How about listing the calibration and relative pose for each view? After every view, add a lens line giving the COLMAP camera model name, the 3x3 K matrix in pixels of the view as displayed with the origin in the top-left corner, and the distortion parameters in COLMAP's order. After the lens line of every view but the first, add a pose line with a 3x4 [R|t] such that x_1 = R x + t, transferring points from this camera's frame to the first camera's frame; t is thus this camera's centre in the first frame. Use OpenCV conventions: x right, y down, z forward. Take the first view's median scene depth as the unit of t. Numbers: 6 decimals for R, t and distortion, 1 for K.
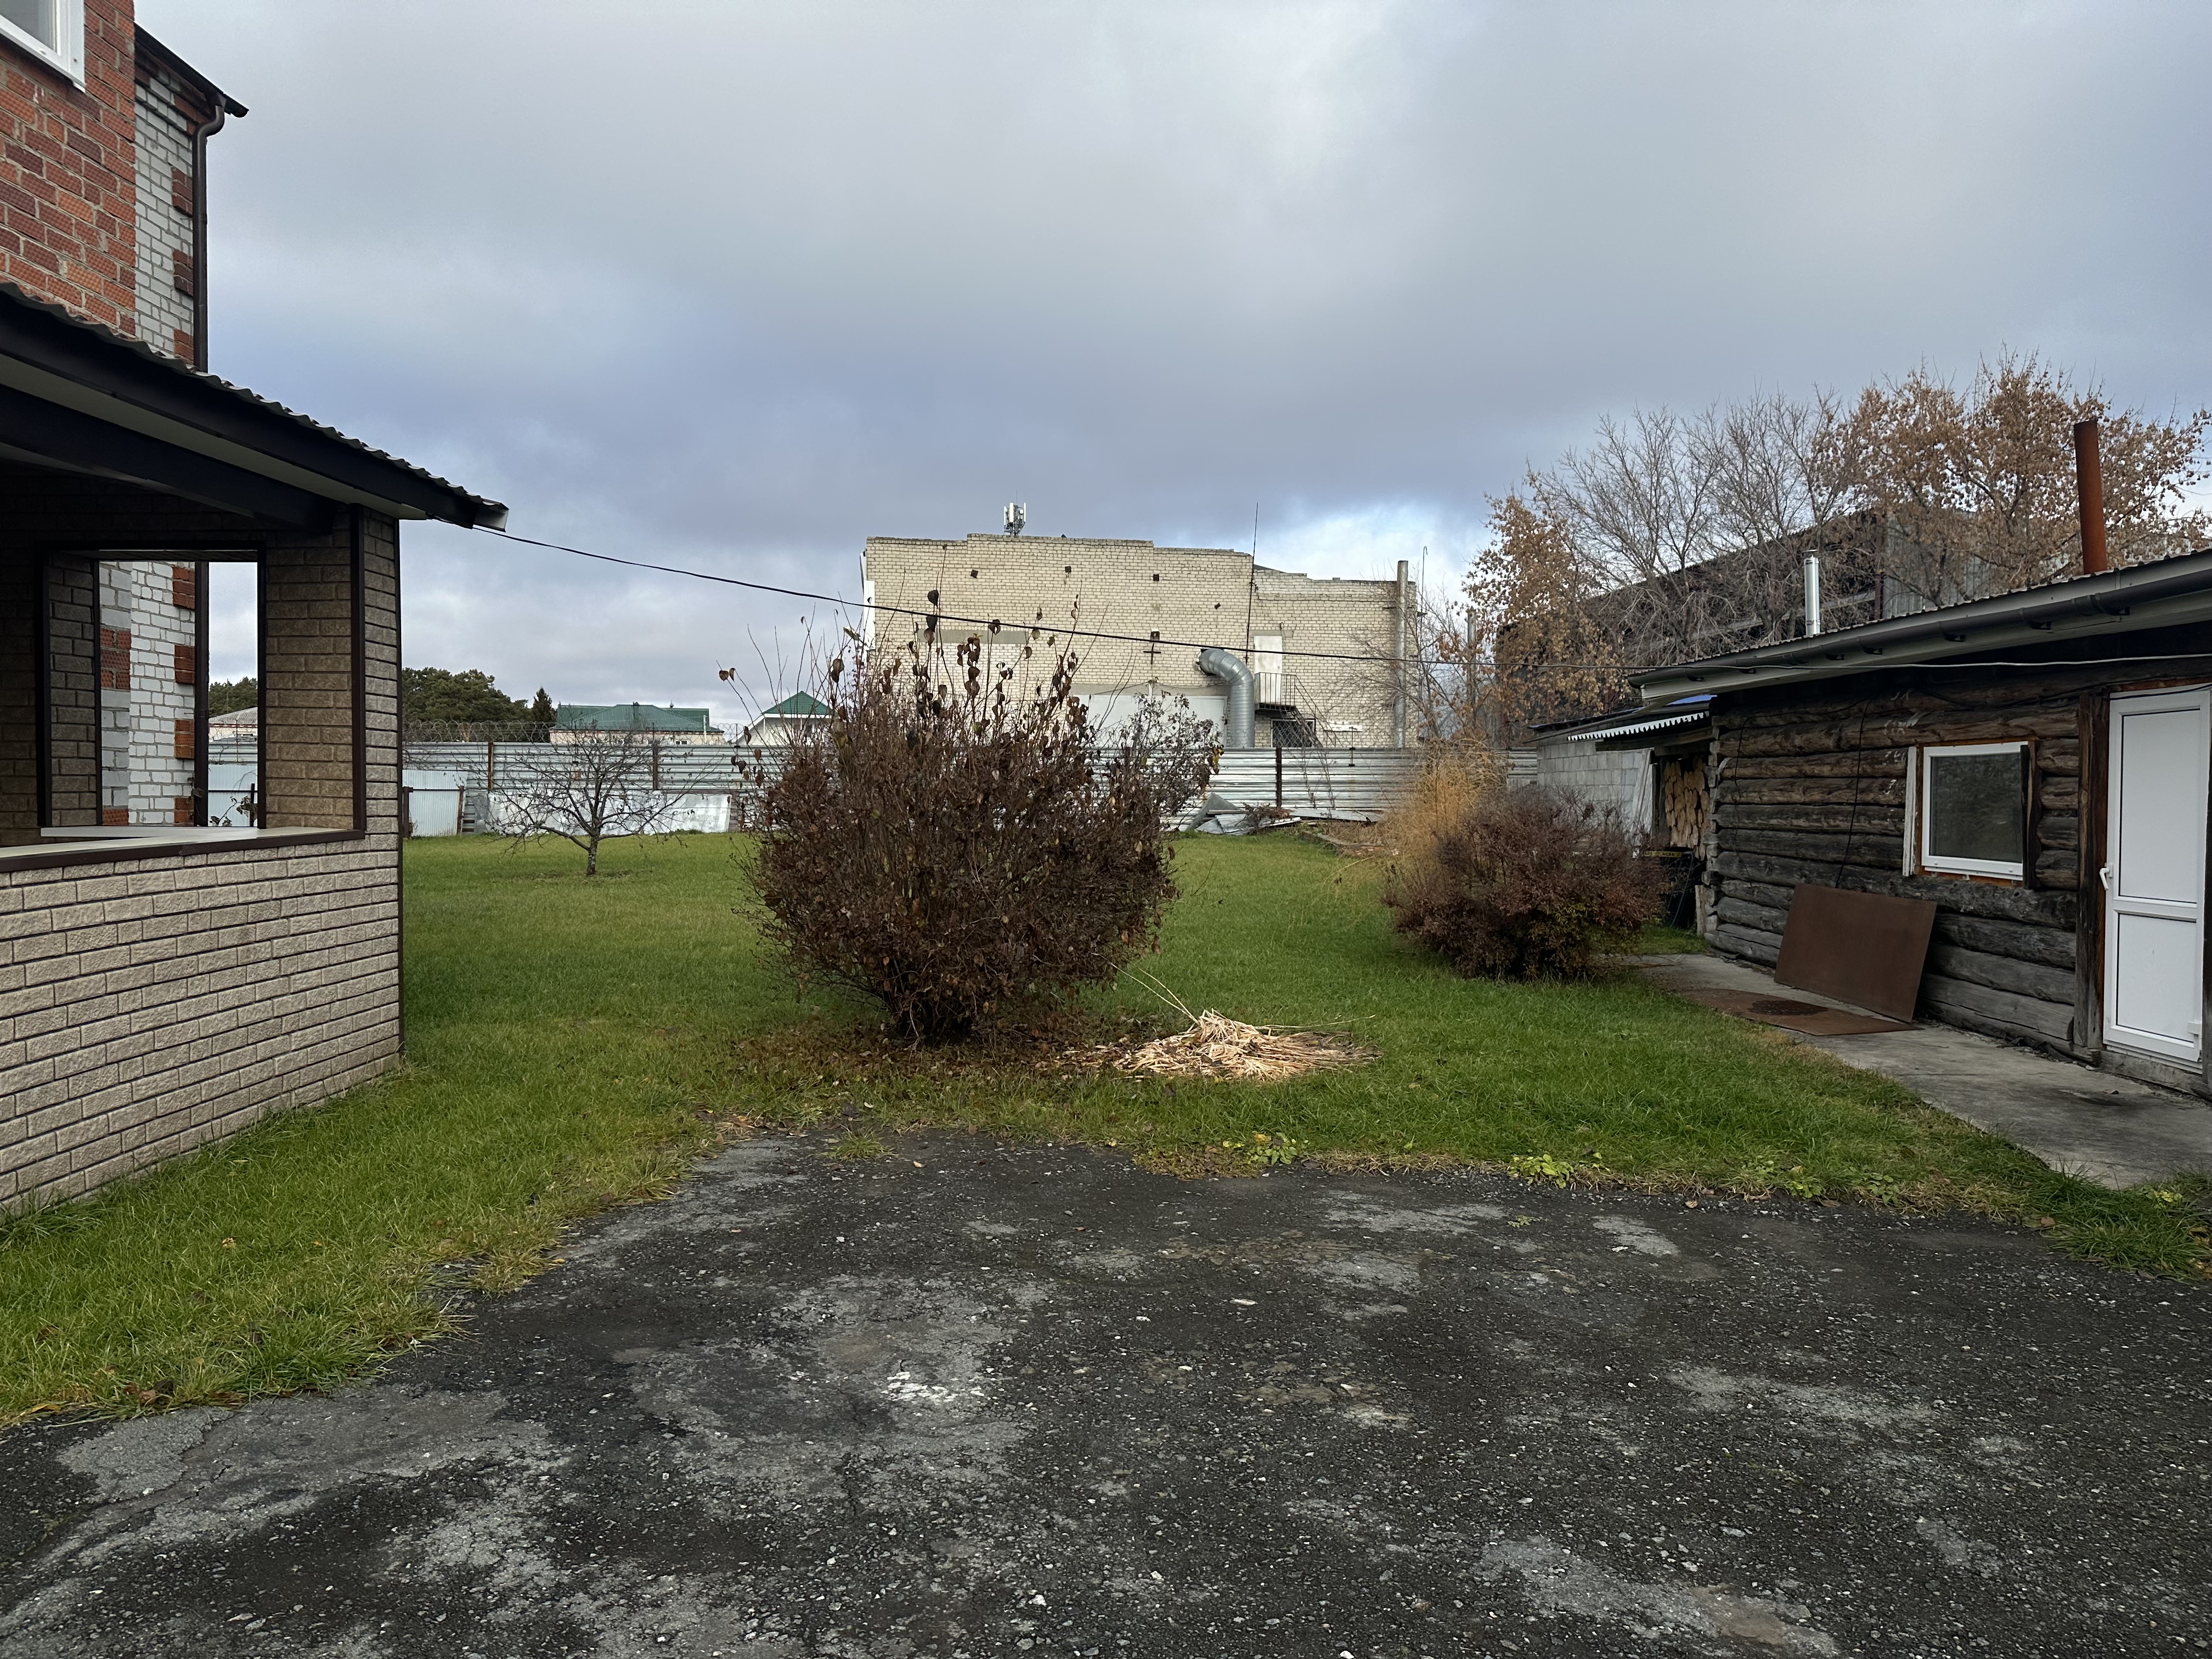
lens RADIAL K [[1536.9, 0, 1093.6], [0, 1536.9, 806.1], [0, 0, 1]] dist [0.070962, -0.083914]
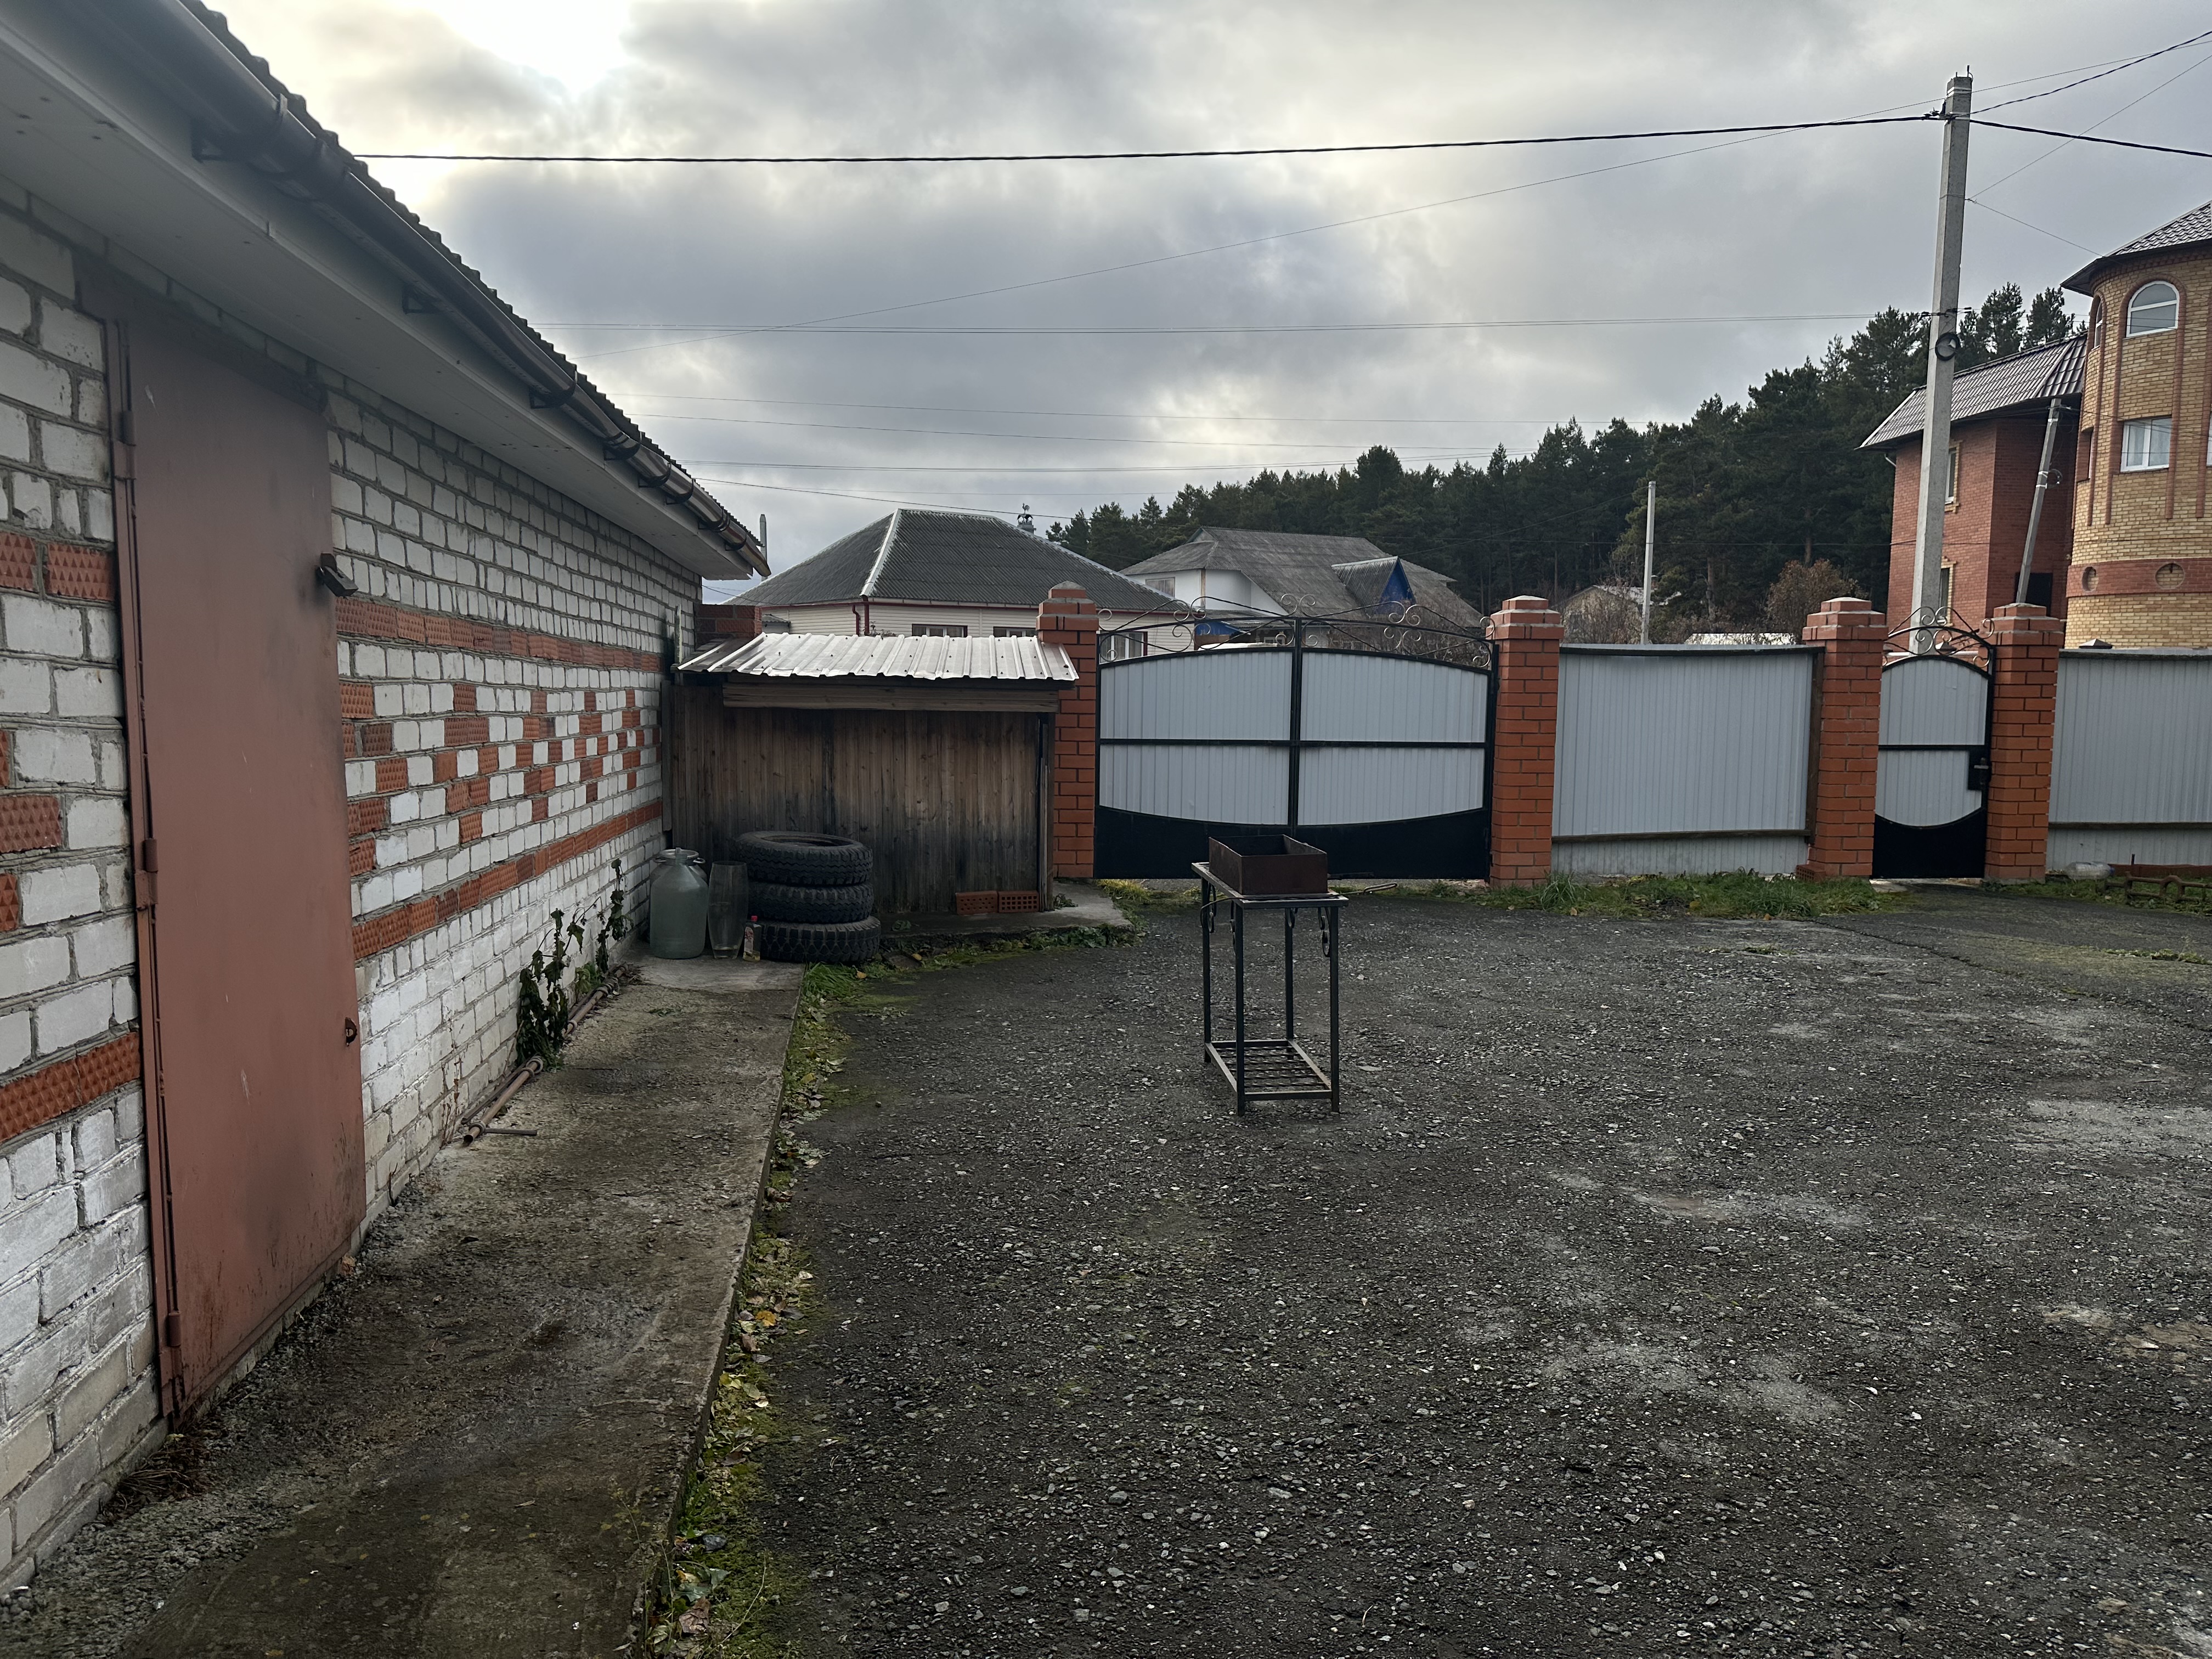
lens RADIAL K [[1536.9, 0, 1108.2], [0, 1536.9, 832.6], [0, 0, 1]] dist [0.070962, -0.083914]
pose [[-0.991439, -0.003610, -0.130522, 0.703764], [-0.018287, 0.993604, 0.111428, -0.013963], [0.129285, 0.112861, -0.985164, 1.413991]]
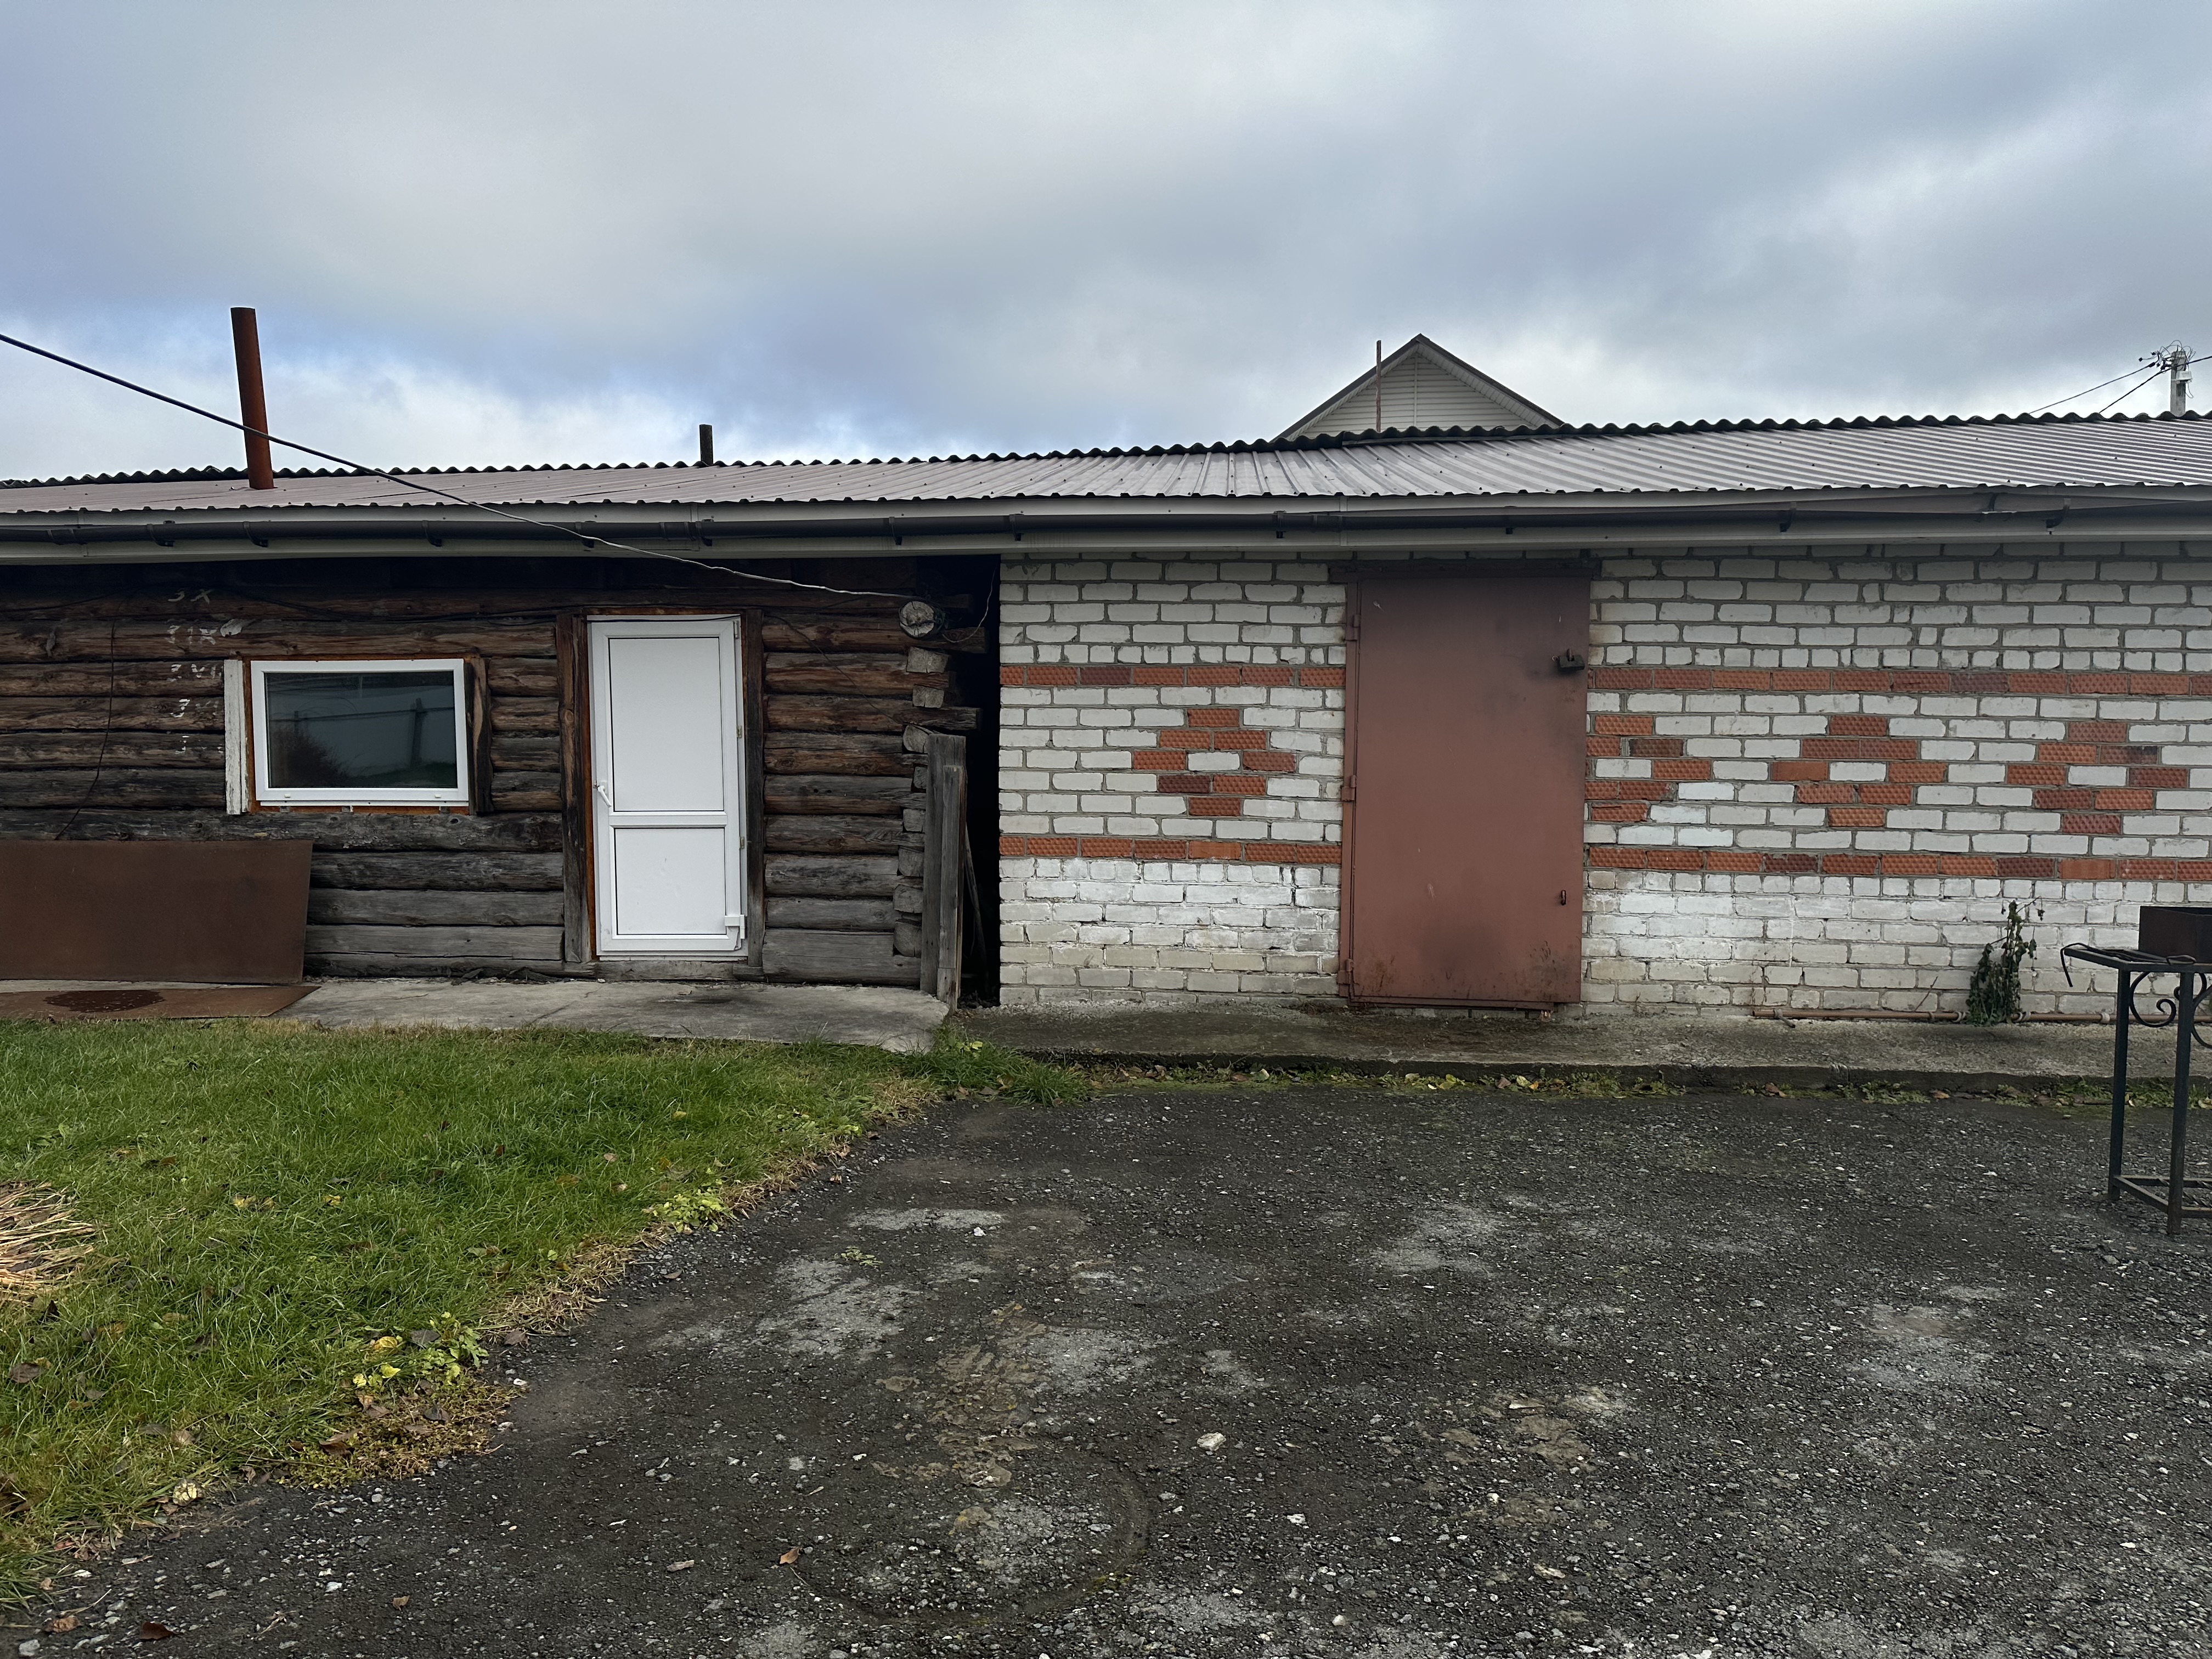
lens RADIAL K [[1536.9, 0, 1115.7], [0, 1536.9, 825.5], [0, 0, 1]] dist [0.070962, -0.083914]
pose [[0.082105, -0.077532, 0.993603, -0.536416], [0.016625, 0.996937, 0.076418, -0.010399], [-0.996485, 0.010245, 0.083142, 0.904319]]
